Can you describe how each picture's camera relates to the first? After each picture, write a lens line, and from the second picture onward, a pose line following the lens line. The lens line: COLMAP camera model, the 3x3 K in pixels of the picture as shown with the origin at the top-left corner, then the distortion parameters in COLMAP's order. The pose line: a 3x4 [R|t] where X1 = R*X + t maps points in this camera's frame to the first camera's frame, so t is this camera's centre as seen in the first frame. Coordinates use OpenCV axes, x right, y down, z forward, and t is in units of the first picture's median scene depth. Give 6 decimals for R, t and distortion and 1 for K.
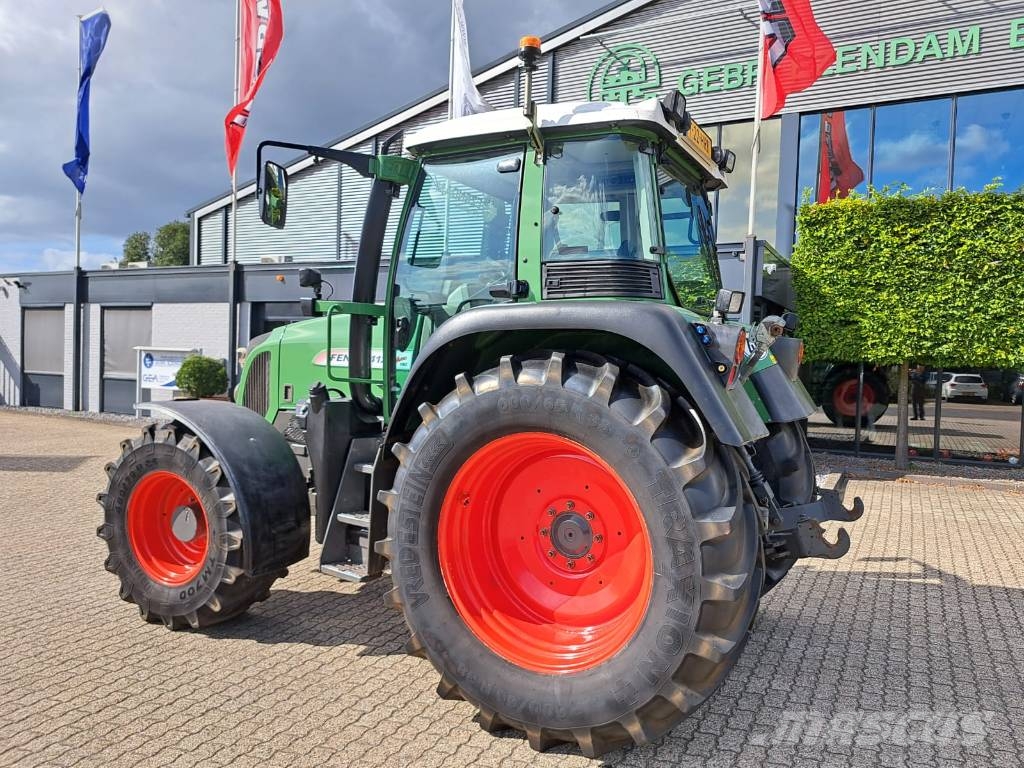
lens RADIAL K [[736.5, 0, 520.4], [0, 736.5, 383.3], [0, 0, 1]] dist [0.045384, -0.037894]
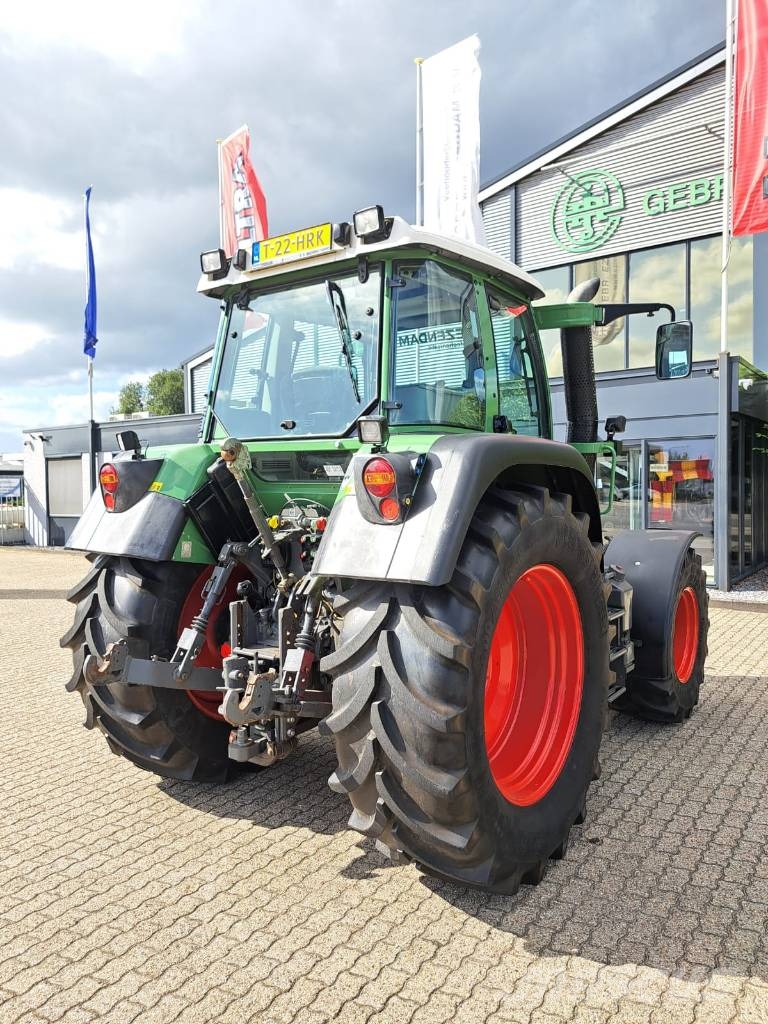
lens RADIAL K [[736.5, 0, 384.8], [0, 736.5, 500.3], [0, 0, 1]] dist [0.045384, -0.037894]
pose [[0.988554, -0.041383, -0.145080, -0.004122], [0.039435, 0.999090, -0.016278, -0.000834], [0.145622, 0.010371, 0.989286, -0.051251]]
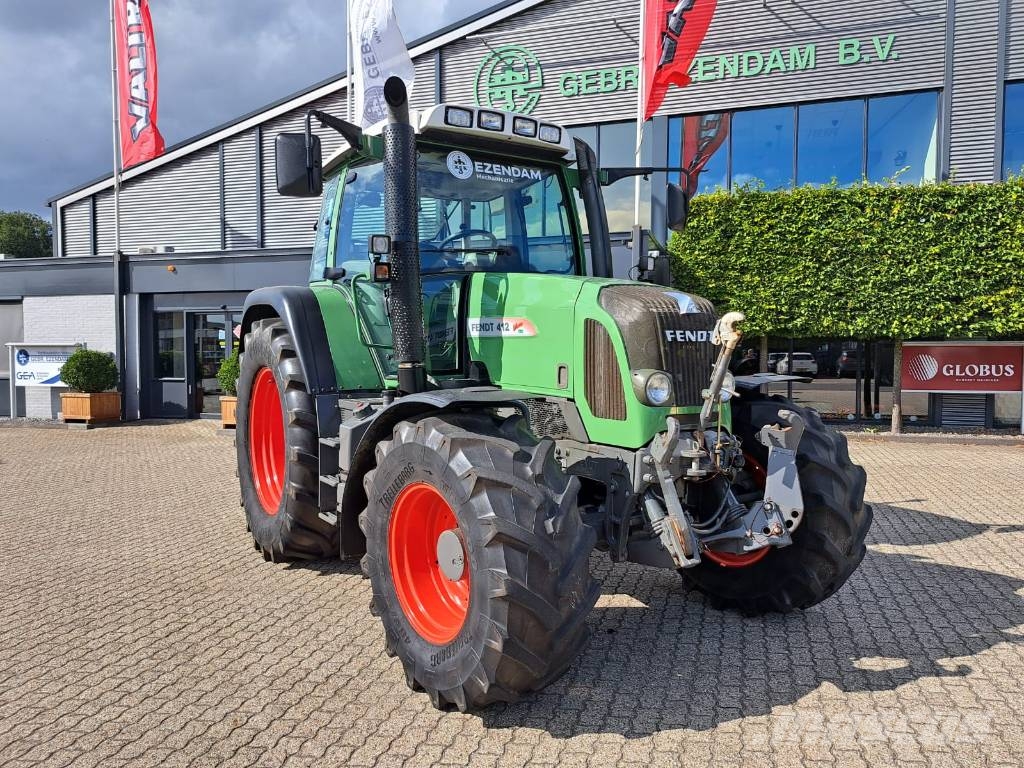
lens RADIAL K [[736.5, 0, 515.2], [0, 736.5, 378.7], [0, 0, 1]] dist [0.045384, -0.037894]
pose [[0.983876, -0.035619, 0.175269, -0.065818], [0.035113, 0.999365, 0.005988, 0.017359], [-0.175371, 0.000262, 0.984502, -0.059741]]
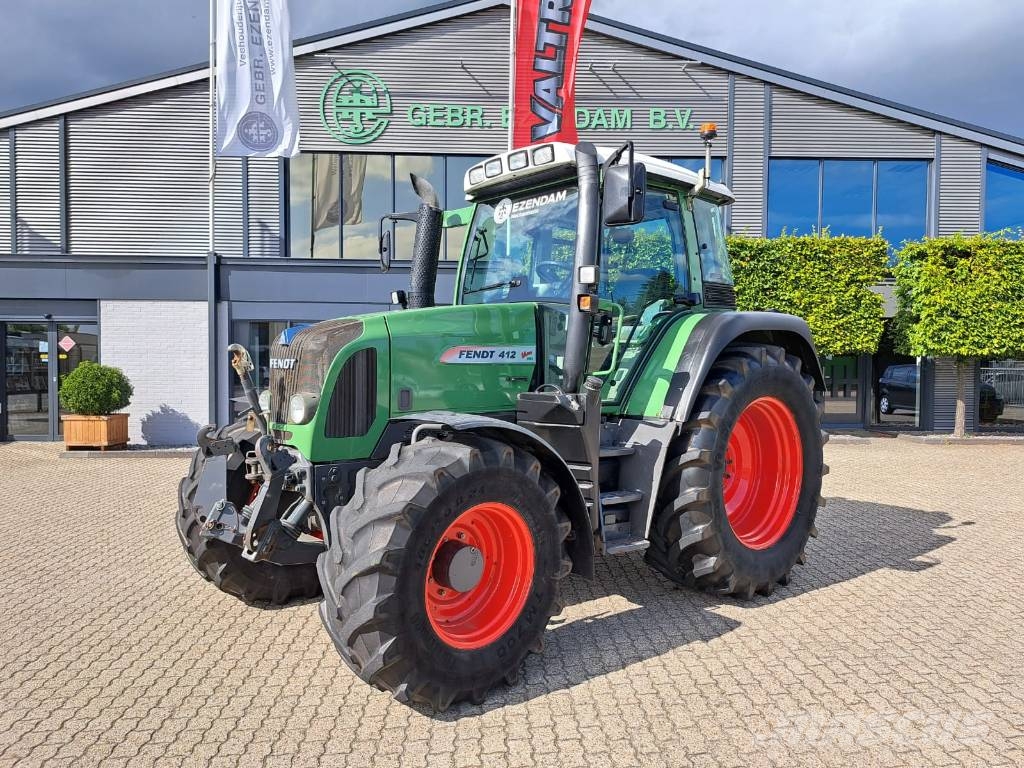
lens RADIAL K [[736.5, 0, 512.5], [0, 736.5, 386.6], [0, 0, 1]] dist [0.045384, -0.037894]
pose [[0.871285, -0.038050, 0.489300, -0.263641], [0.036379, 0.999254, 0.012927, 0.005138], [-0.489427, 0.006538, 0.872020, -0.077089]]
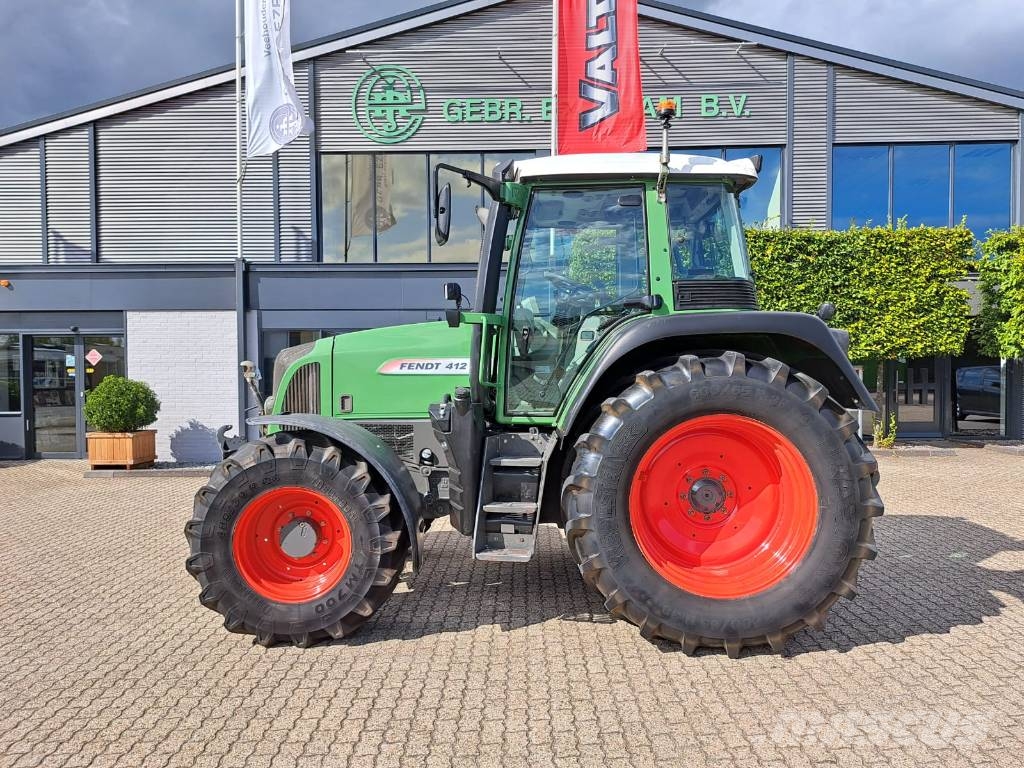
lens RADIAL K [[736.5, 0, 507.0], [0, 736.5, 389.0], [0, 0, 1]] dist [0.045384, -0.037894]
pose [[0.896913, -0.045588, 0.439851, -0.236795], [0.047969, 0.998833, 0.005709, -0.000731], [-0.439598, 0.015978, 0.898053, -0.000296]]
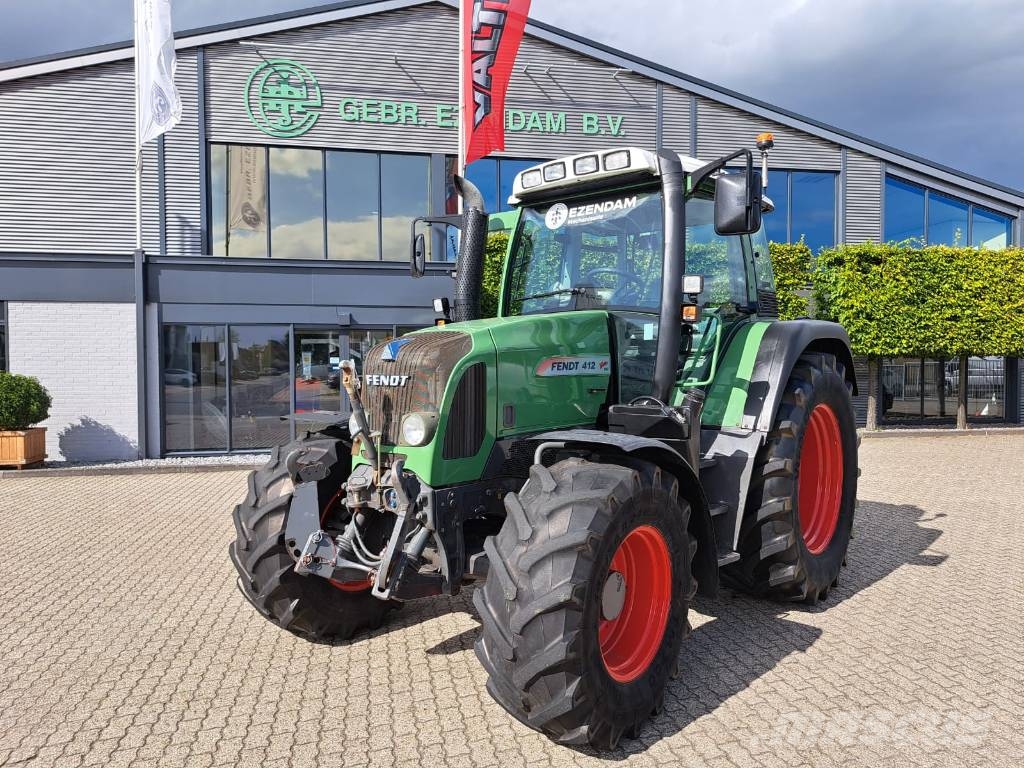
lens RADIAL K [[736.5, 0, 508.3], [0, 736.5, 381.4], [0, 0, 1]] dist [0.045384, -0.037894]
pose [[0.788396, -0.046177, 0.613432, -0.338337], [0.048015, 0.998756, 0.013472, -0.005882], [-0.613291, 0.018833, 0.789633, -0.008622]]
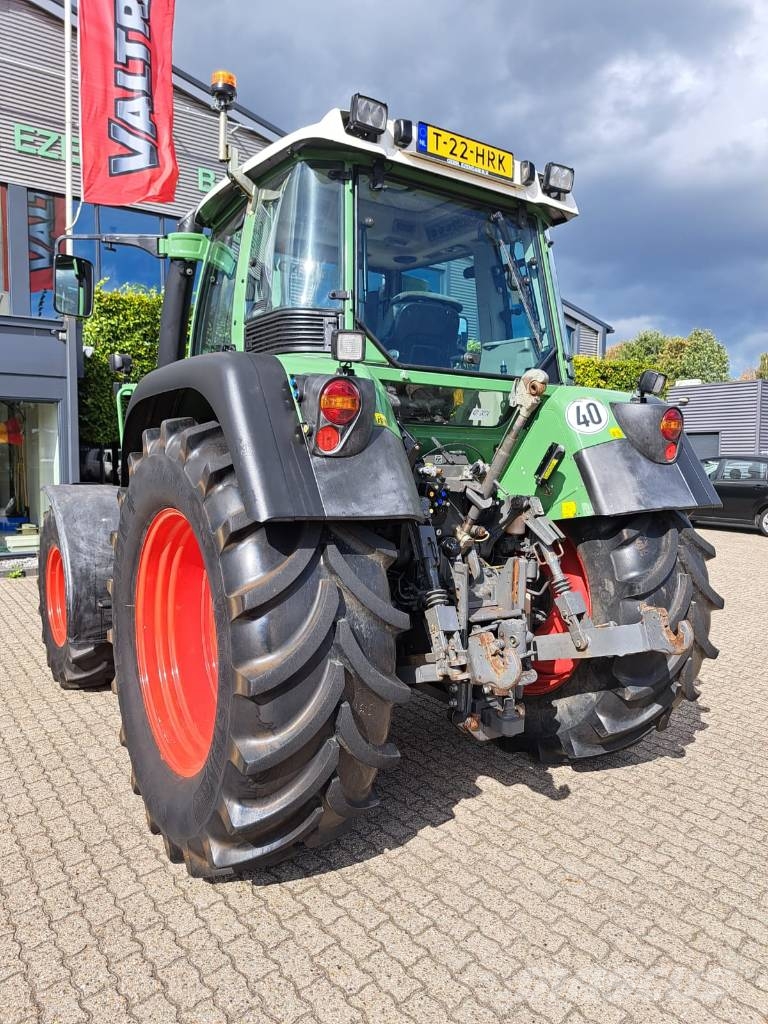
lens RADIAL K [[736.5, 0, 385.8], [0, 736.5, 498.8], [0, 0, 1]] dist [0.045384, -0.037894]
pose [[0.459509, -0.077726, 0.884766, -0.345396], [0.036049, 0.996975, 0.068861, -0.007276], [-0.887441, 0.000252, 0.460920, 0.148484]]
